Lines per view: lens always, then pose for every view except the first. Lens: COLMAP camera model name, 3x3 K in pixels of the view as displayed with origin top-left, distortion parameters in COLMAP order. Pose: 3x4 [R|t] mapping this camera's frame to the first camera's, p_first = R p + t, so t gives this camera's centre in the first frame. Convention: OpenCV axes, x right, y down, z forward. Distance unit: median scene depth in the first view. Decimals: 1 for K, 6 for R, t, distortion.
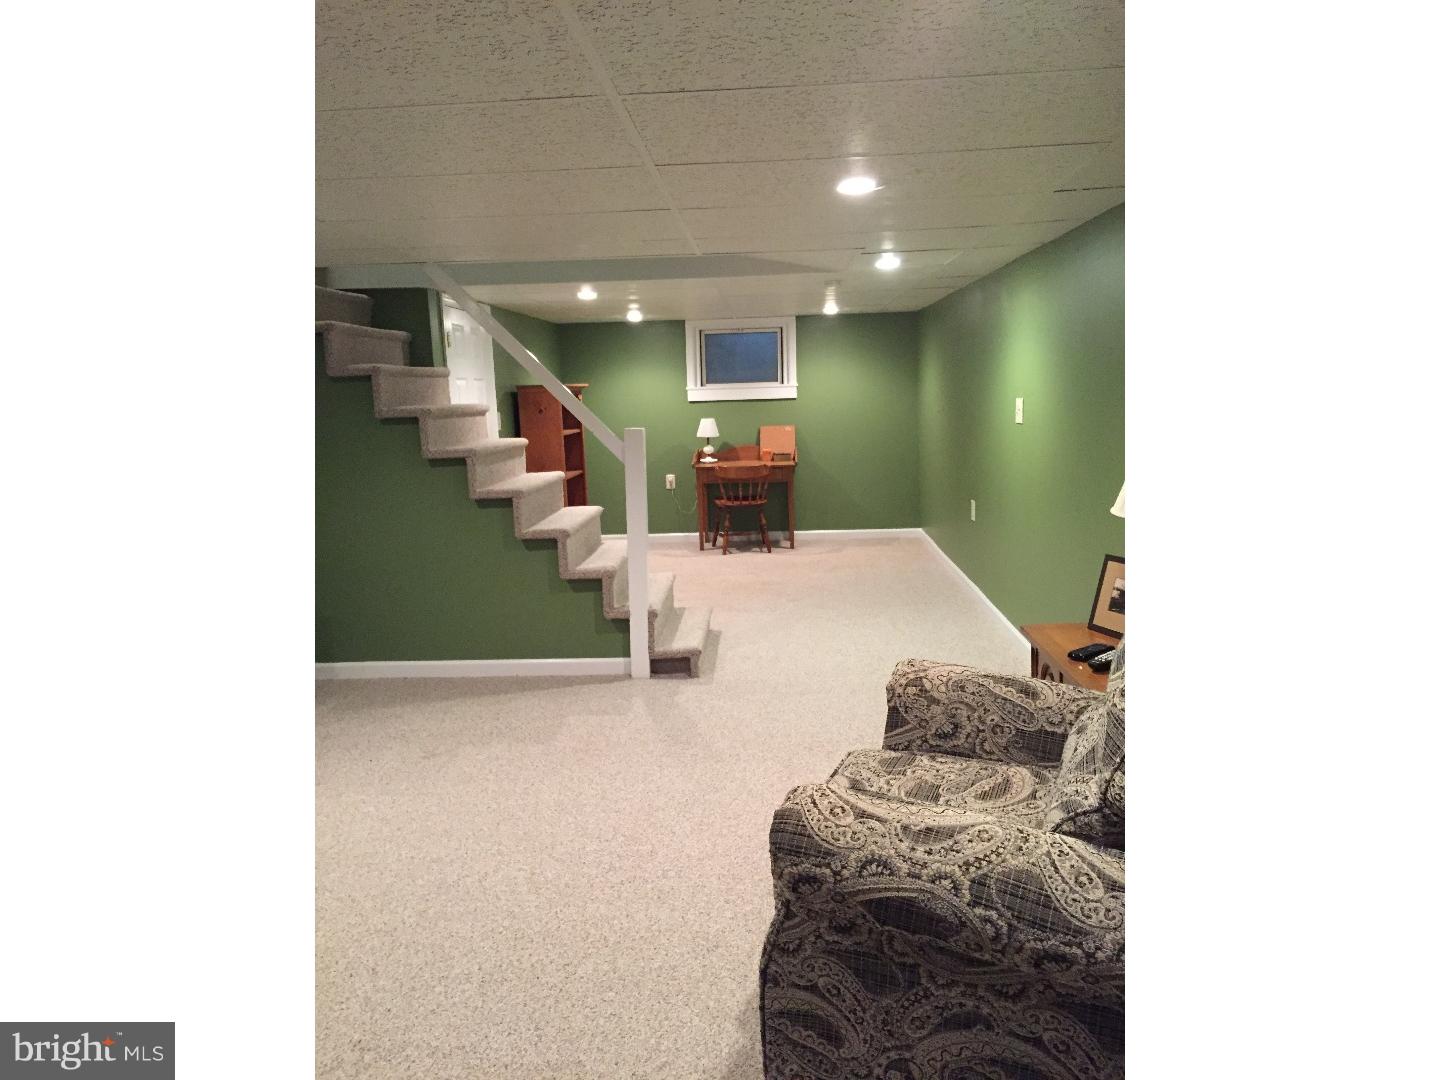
lens RADIAL K [[915.5, 0, 724.2], [0, 915.5, 537.0], [0, 0, 1]] dist [0.027092, -0.038277]
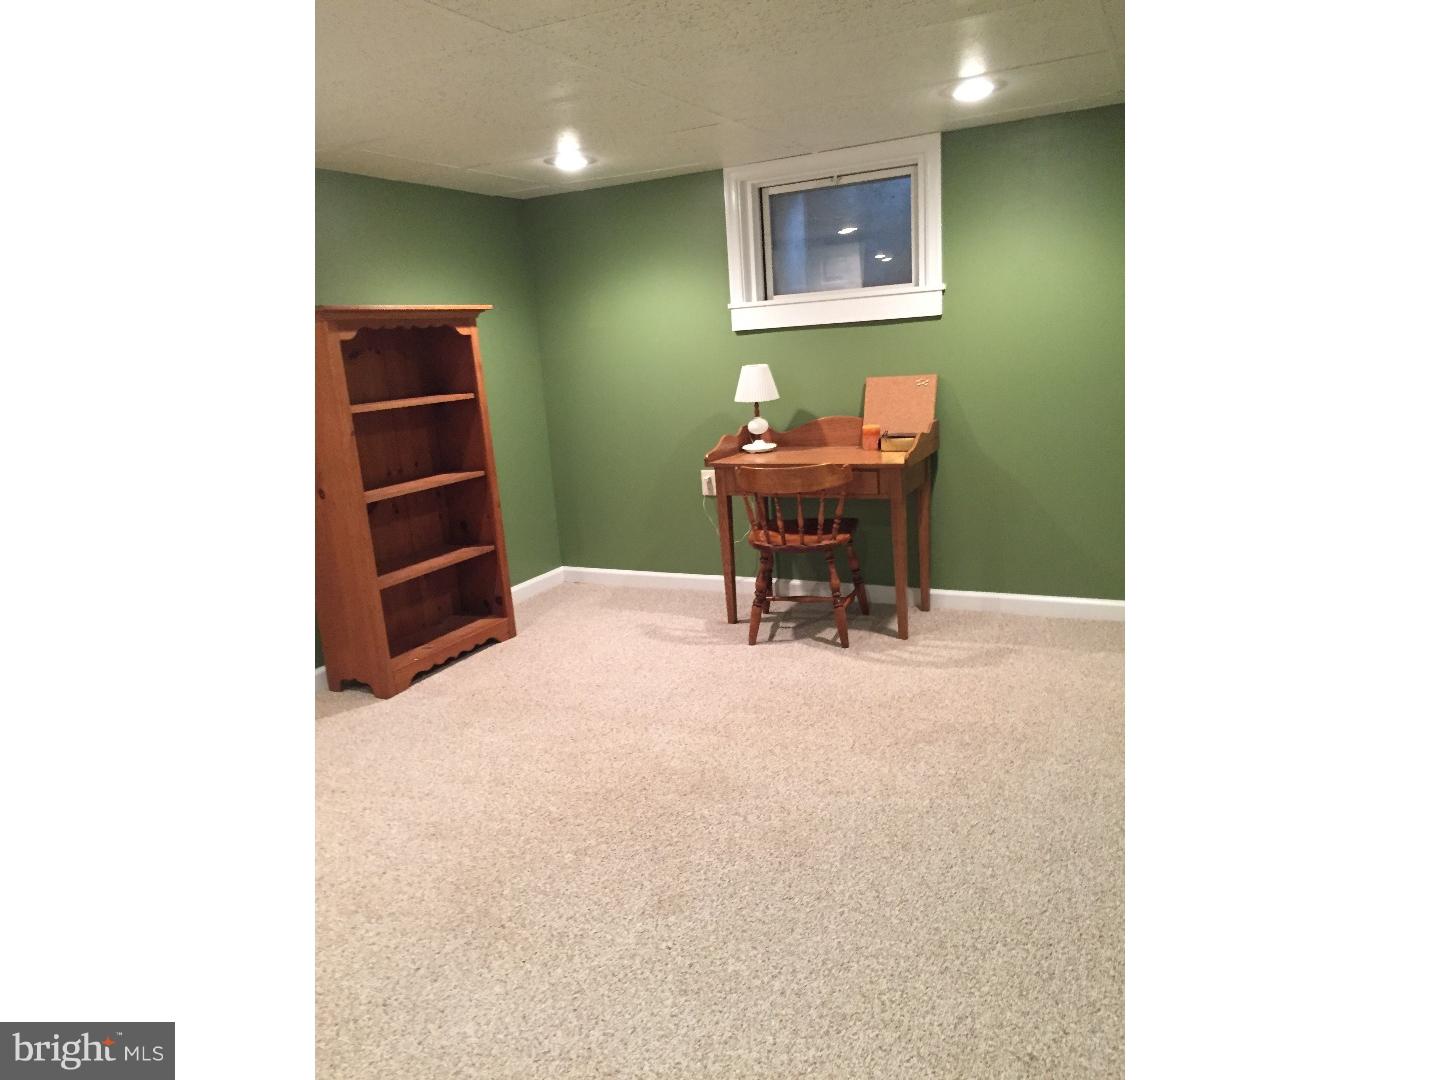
lens RADIAL K [[915.5, 0, 715.1], [0, 915.5, 546.1], [0, 0, 1]] dist [0.027092, -0.038277]
pose [[0.918885, 0.055889, -0.390548, 0.163522], [-0.024104, 0.996019, 0.085824, -0.071620], [0.393790, -0.069449, 0.916573, 0.515288]]
